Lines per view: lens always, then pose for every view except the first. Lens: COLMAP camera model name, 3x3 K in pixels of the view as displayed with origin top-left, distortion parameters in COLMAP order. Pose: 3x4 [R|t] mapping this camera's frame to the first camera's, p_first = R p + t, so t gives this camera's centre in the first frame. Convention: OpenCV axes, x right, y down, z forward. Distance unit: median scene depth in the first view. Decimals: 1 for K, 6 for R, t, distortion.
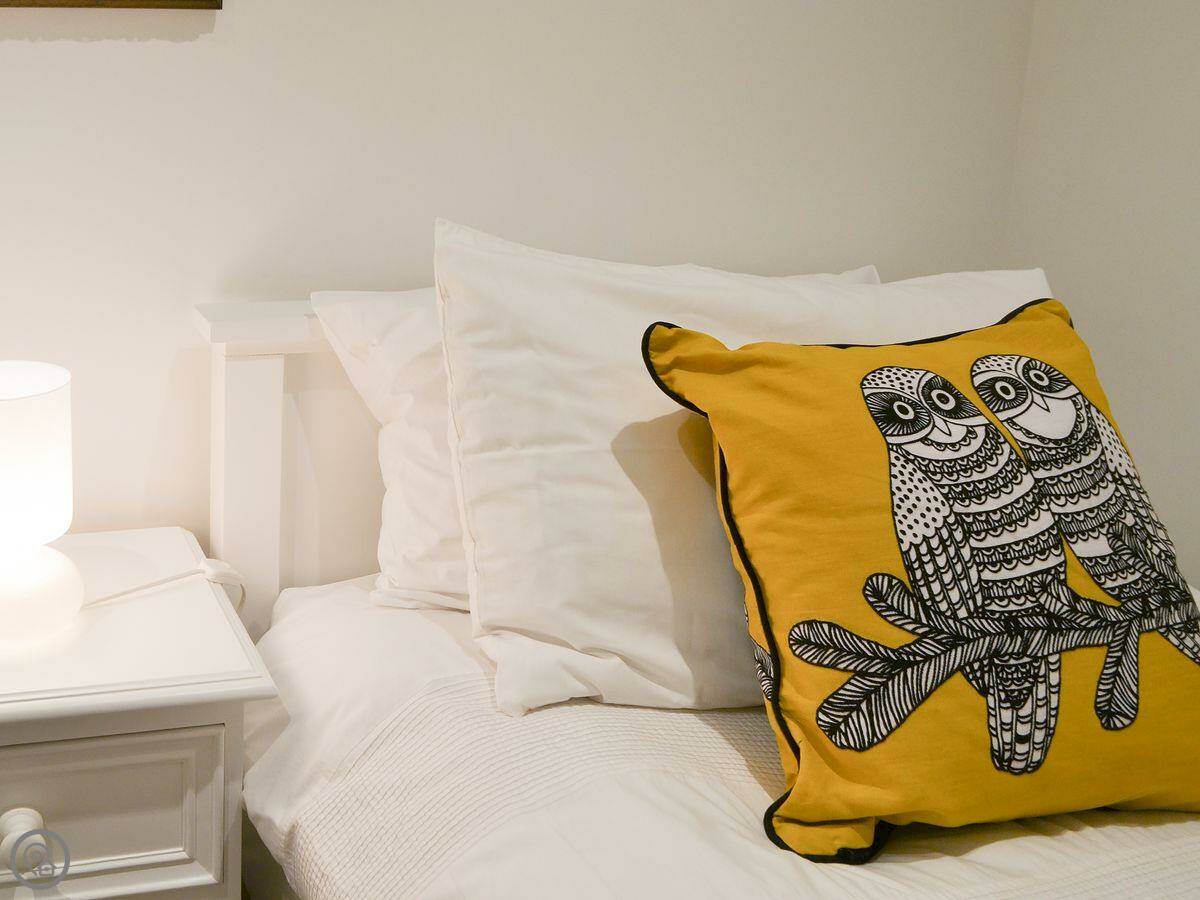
lens RADIAL K [[1100.2, 0, 600.0], [0, 1100.2, 450.0], [0, 0, 1]] dist [-0.060630, 0.010135]
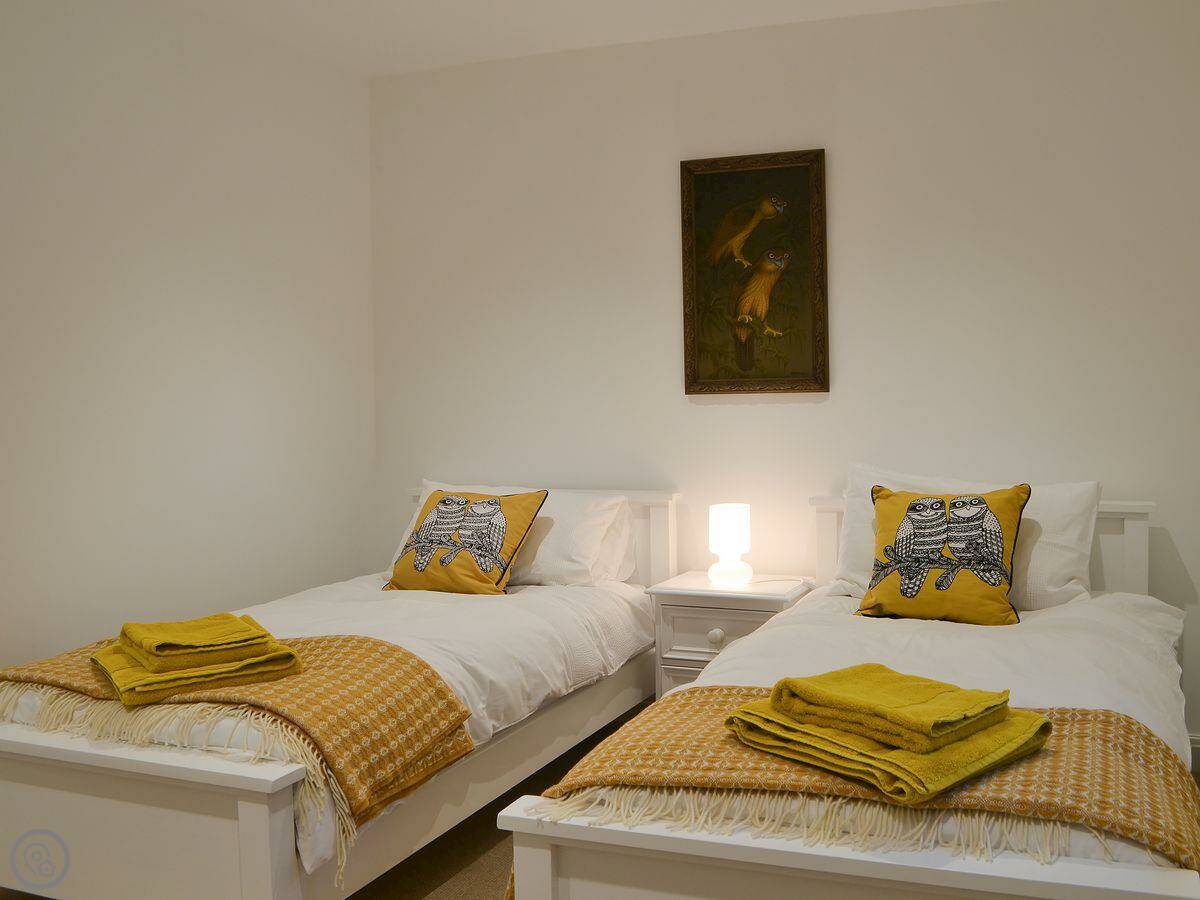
lens RADIAL K [[1100.2, 0, 600.0], [0, 1100.2, 450.0], [0, 0, 1]] dist [-0.060630, 0.010135]
pose [[0.677041, -0.041402, -0.734780, 2.360923], [-0.139865, 0.972981, -0.183698, 0.622164], [0.722532, 0.227141, 0.652958, -2.239213]]
